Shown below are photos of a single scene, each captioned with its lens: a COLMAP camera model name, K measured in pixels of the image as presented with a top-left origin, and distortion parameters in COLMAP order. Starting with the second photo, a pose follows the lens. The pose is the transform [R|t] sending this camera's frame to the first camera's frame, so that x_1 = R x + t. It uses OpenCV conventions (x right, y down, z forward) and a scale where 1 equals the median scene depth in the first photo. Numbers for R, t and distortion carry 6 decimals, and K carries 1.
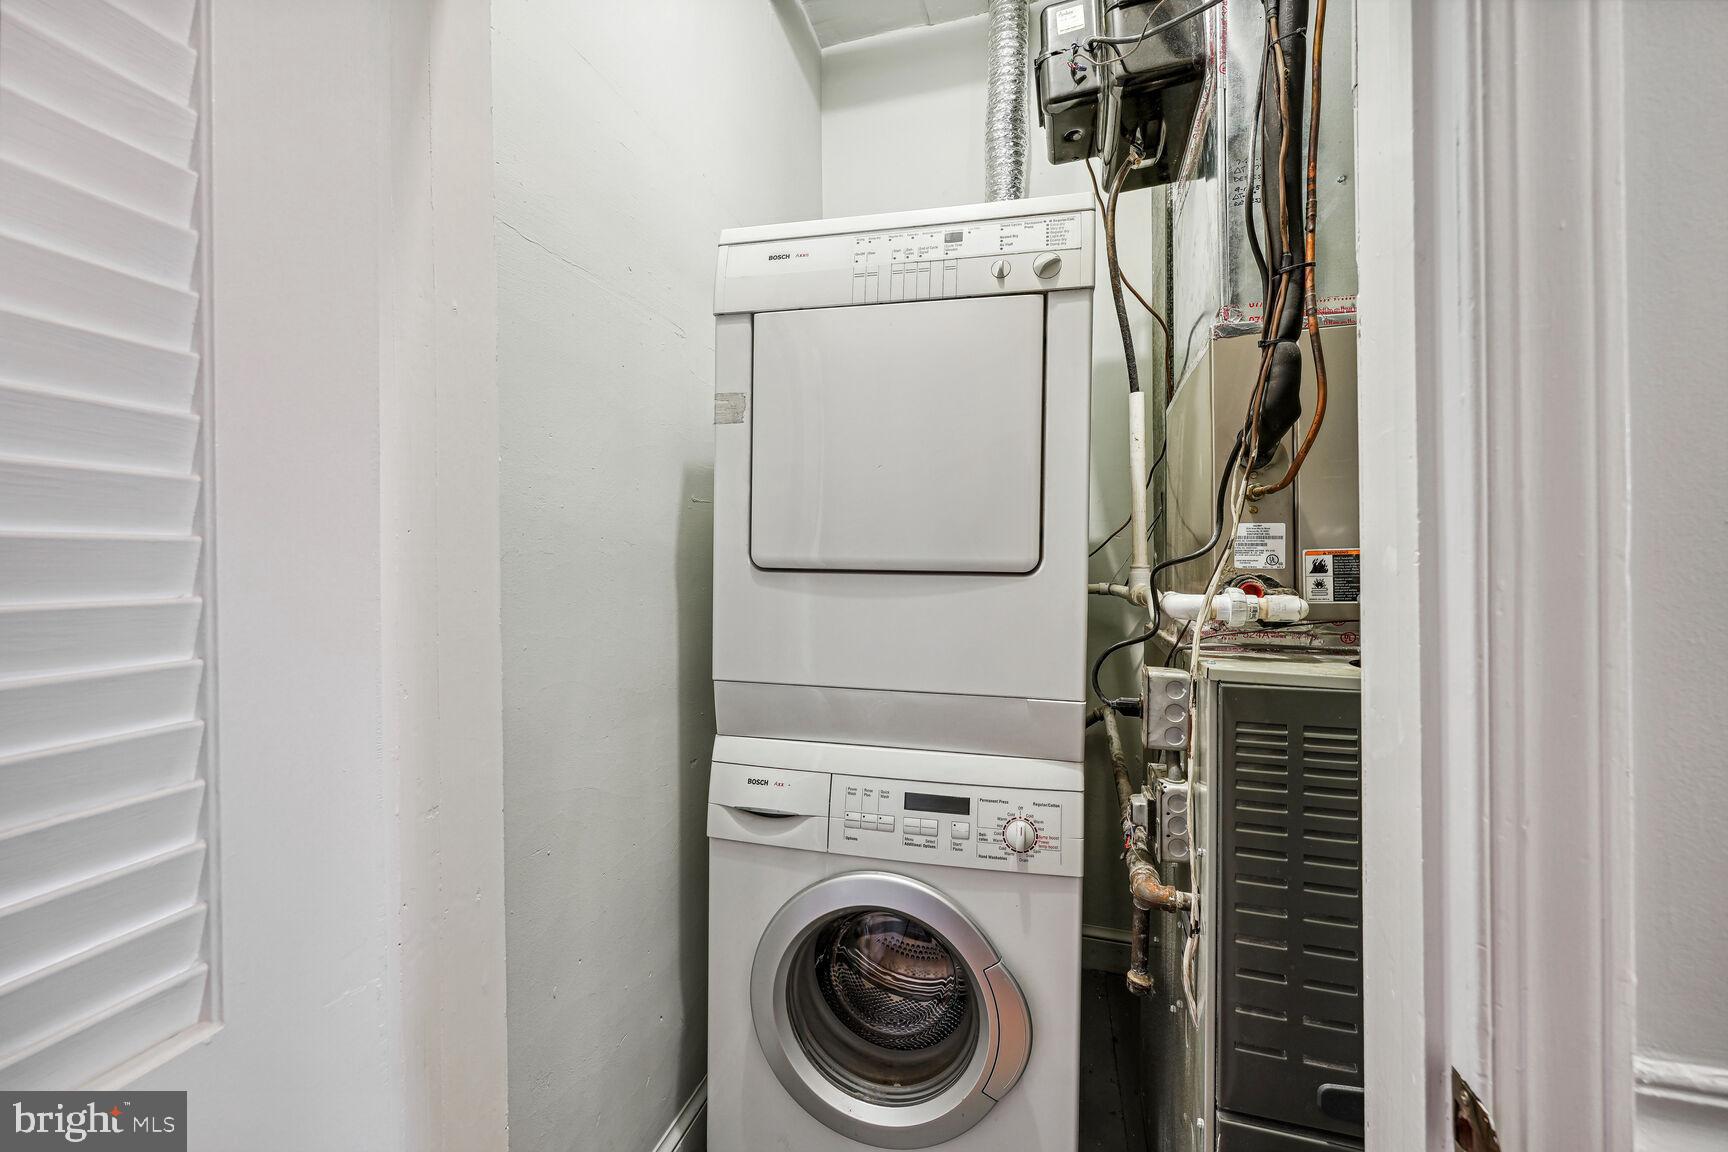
lens RADIAL K [[689.2, 0, 860.8], [0, 689.2, 563.2], [0, 0, 1]] dist [-0.000207, -0.000056]
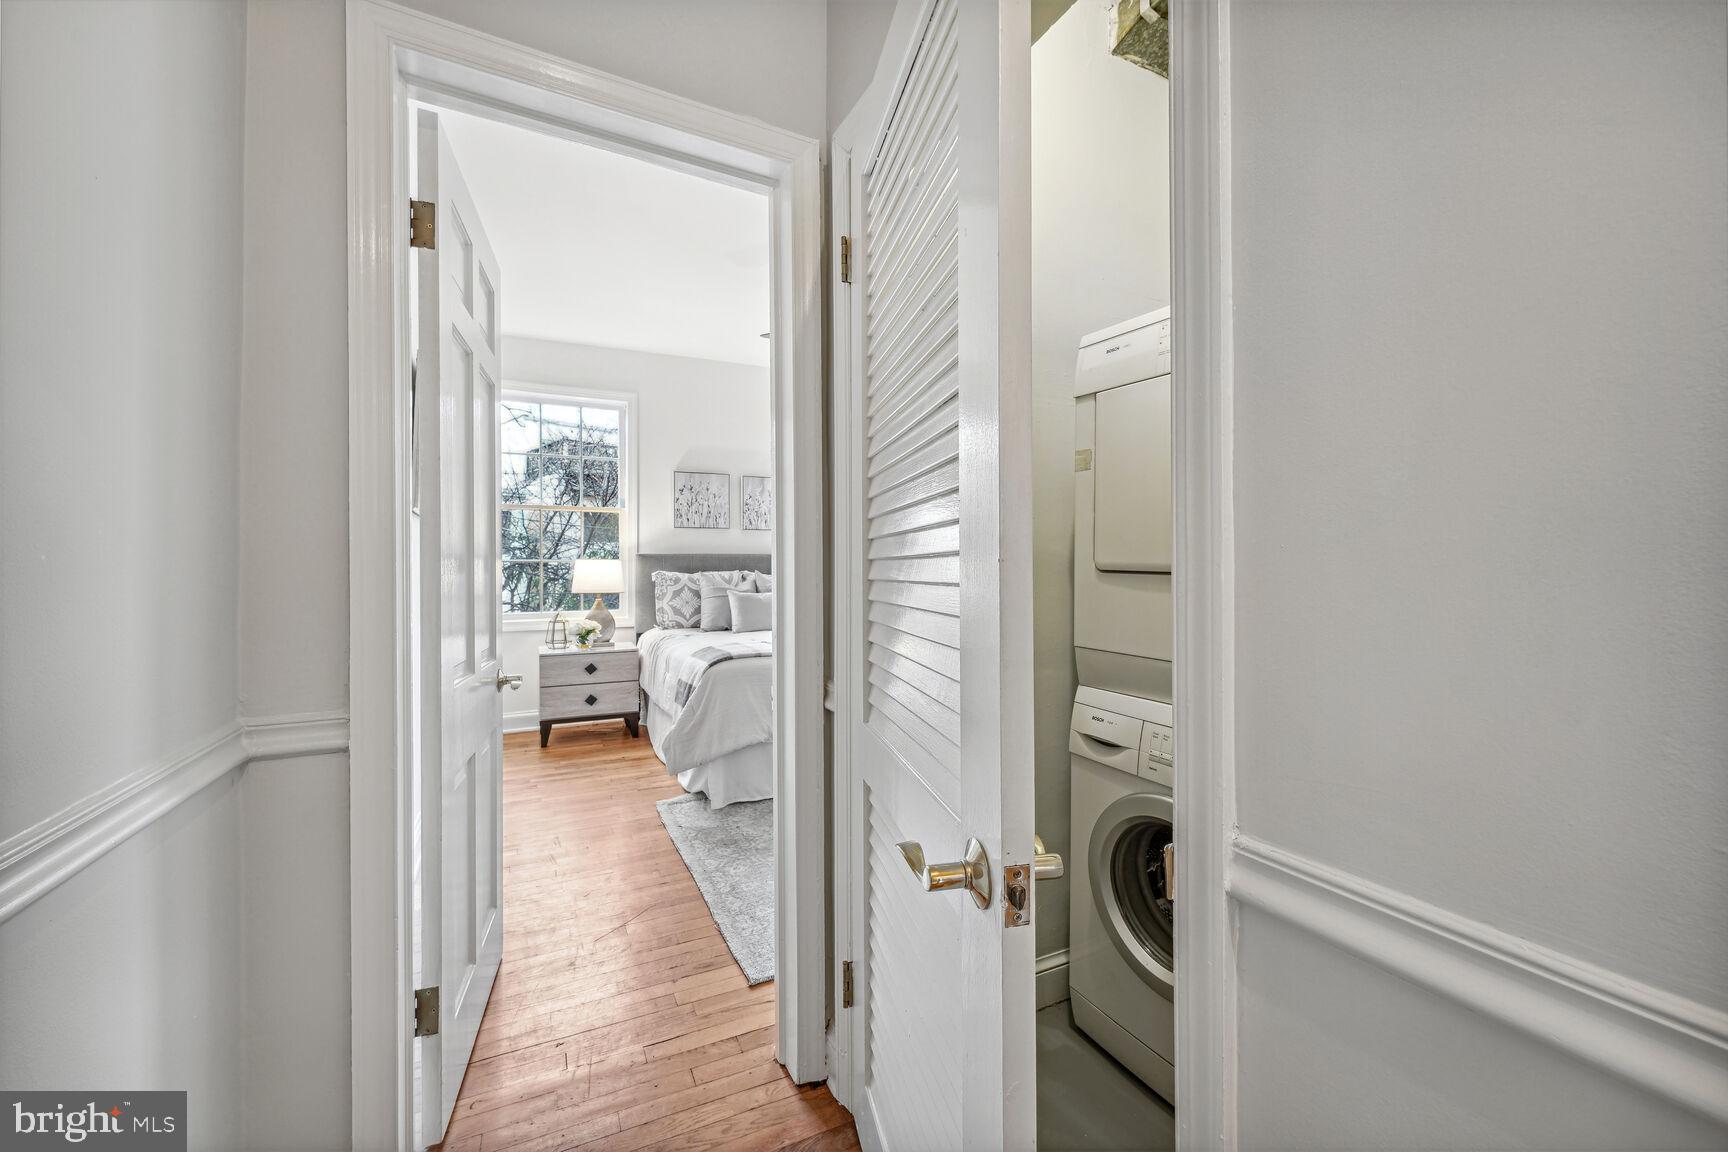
lens RADIAL K [[689.2, 0, 864.2], [0, 689.2, 570.0], [0, 0, 1]] dist [-0.000207, -0.000056]
pose [[0.663870, 0.003986, -0.747837, 0.601097], [-0.001016, 0.999990, 0.004428, 0.000561], [0.747847, -0.002180, 0.663868, -0.319279]]
